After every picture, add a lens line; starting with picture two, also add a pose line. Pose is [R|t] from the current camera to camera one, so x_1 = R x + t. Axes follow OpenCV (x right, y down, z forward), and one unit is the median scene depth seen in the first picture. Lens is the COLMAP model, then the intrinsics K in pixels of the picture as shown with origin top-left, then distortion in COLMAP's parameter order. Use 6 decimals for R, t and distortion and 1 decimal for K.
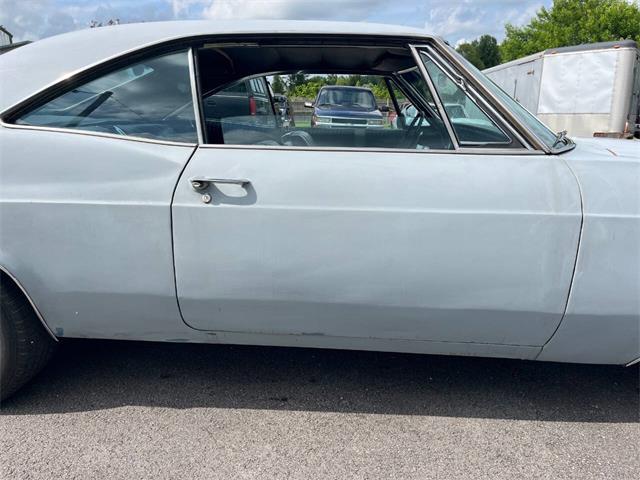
lens RADIAL K [[486.3, 0, 321.8], [0, 486.3, 235.7], [0, 0, 1]] dist [0.083940, -0.116799]
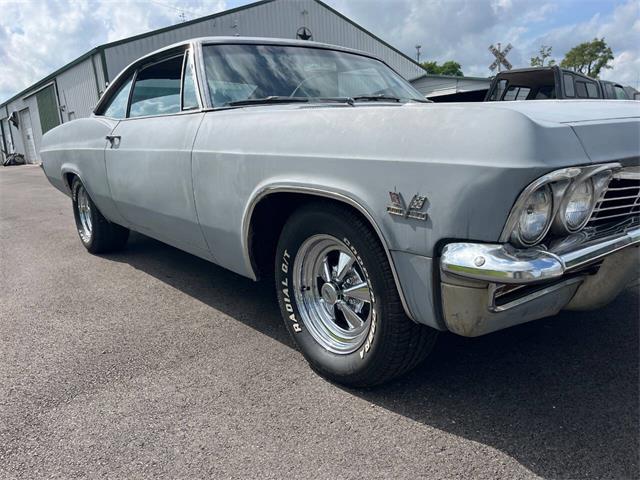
lens RADIAL K [[486.3, 0, 317.4], [0, 486.3, 240.4], [0, 0, 1]] dist [0.083940, -0.116799]
pose [[0.665717, 0.122441, -0.736090, 0.252115], [-0.149048, 0.988387, 0.029610, 0.016349], [0.731168, 0.090000, 0.676235, 0.043084]]
